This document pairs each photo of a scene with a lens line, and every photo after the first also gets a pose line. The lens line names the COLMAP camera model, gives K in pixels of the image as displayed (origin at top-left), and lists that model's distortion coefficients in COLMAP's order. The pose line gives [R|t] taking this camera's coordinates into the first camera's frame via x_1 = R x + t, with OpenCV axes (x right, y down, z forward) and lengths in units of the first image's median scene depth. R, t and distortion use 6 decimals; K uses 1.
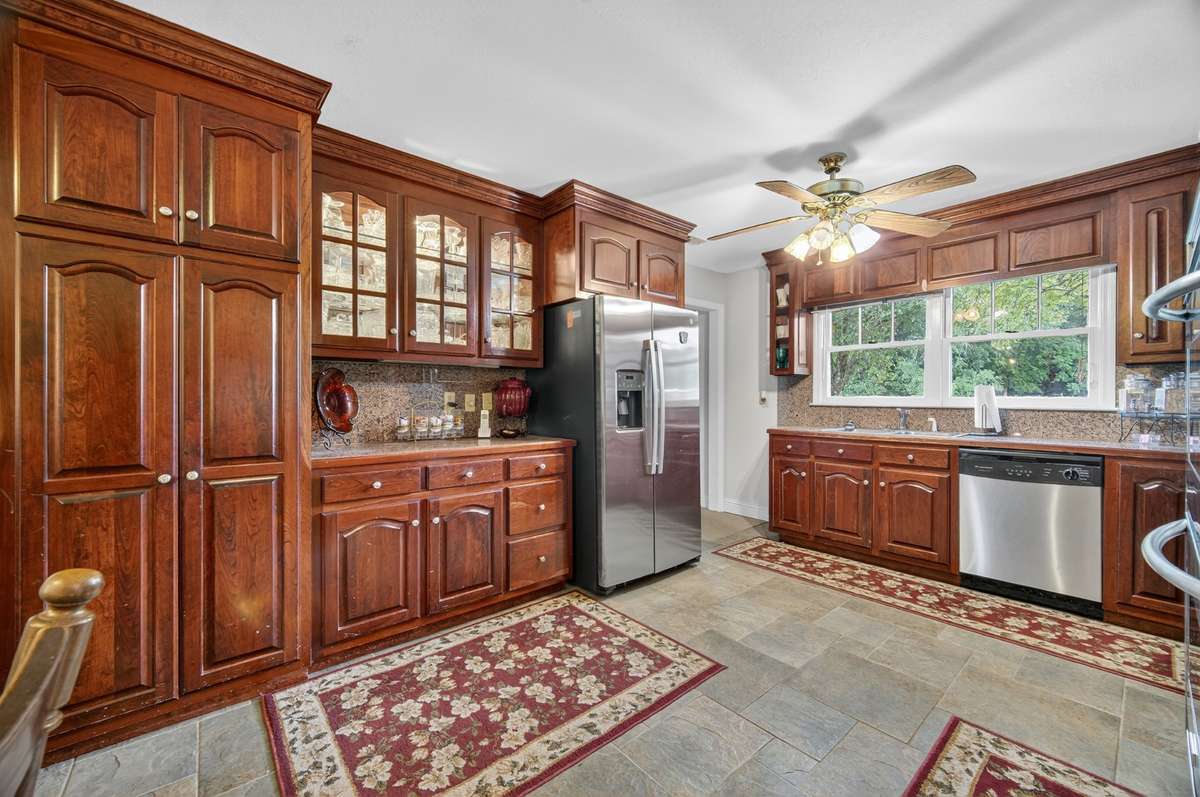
lens RADIAL K [[472.1, 0, 602.0], [0, 472.1, 397.1], [0, 0, 1]] dist [-0.001663, 0.000267]
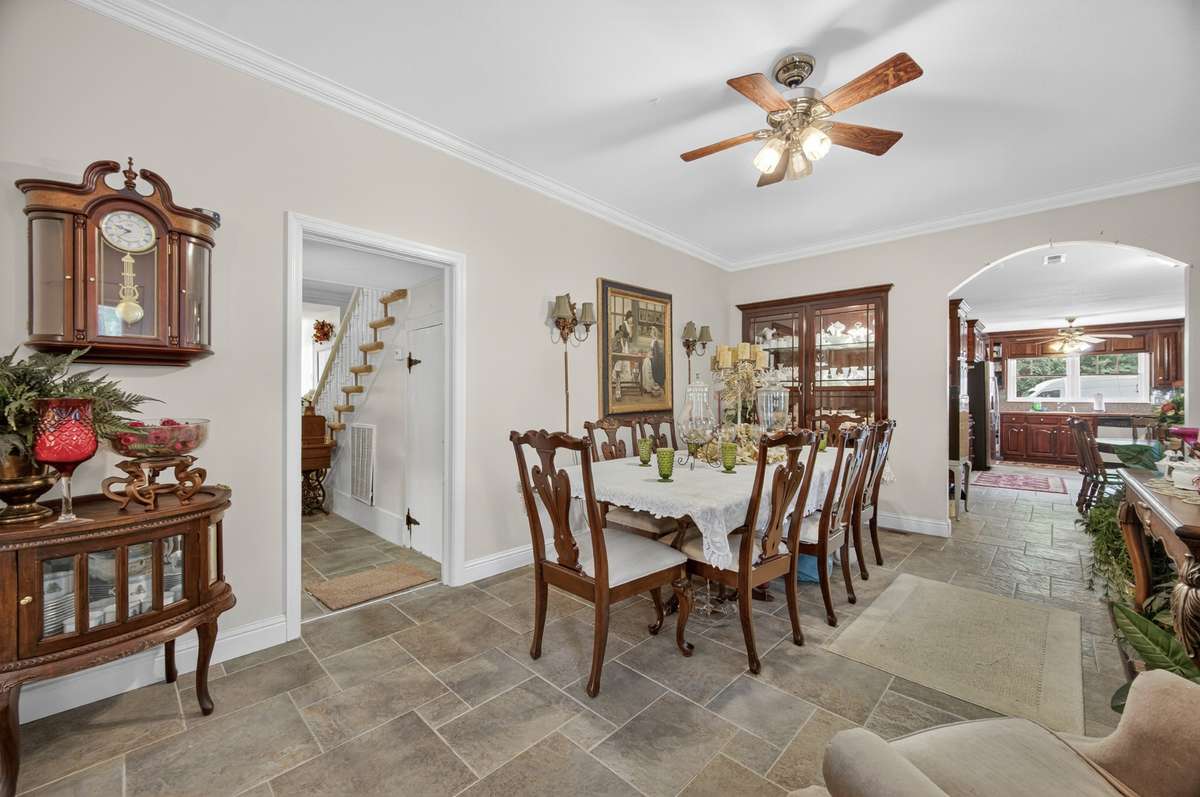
lens RADIAL K [[472.1, 0, 599.7], [0, 472.1, 396.9], [0, 0, 1]] dist [-0.001663, 0.000267]
pose [[0.994329, -0.001268, 0.106337, -3.209579], [0.000980, 0.999996, 0.002760, -0.024505], [-0.106340, -0.002641, 0.994326, -1.884366]]
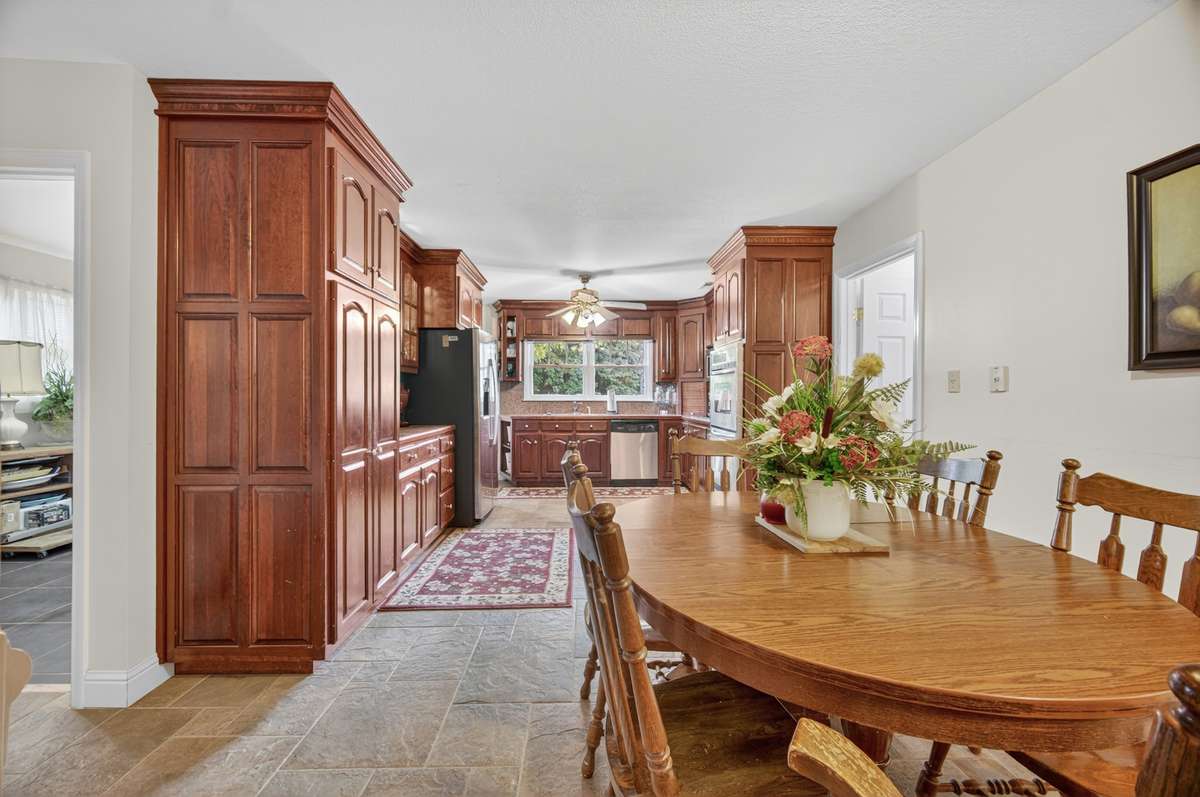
lens RADIAL K [[472.1, 0, 591.7], [0, 472.1, 397.1], [0, 0, 1]] dist [-0.001663, 0.000267]
pose [[0.628835, -0.002731, 0.777534, -1.222205], [-0.001304, 0.999989, 0.004567, -0.004223], [-0.777538, -0.003886, 0.628824, -0.326485]]
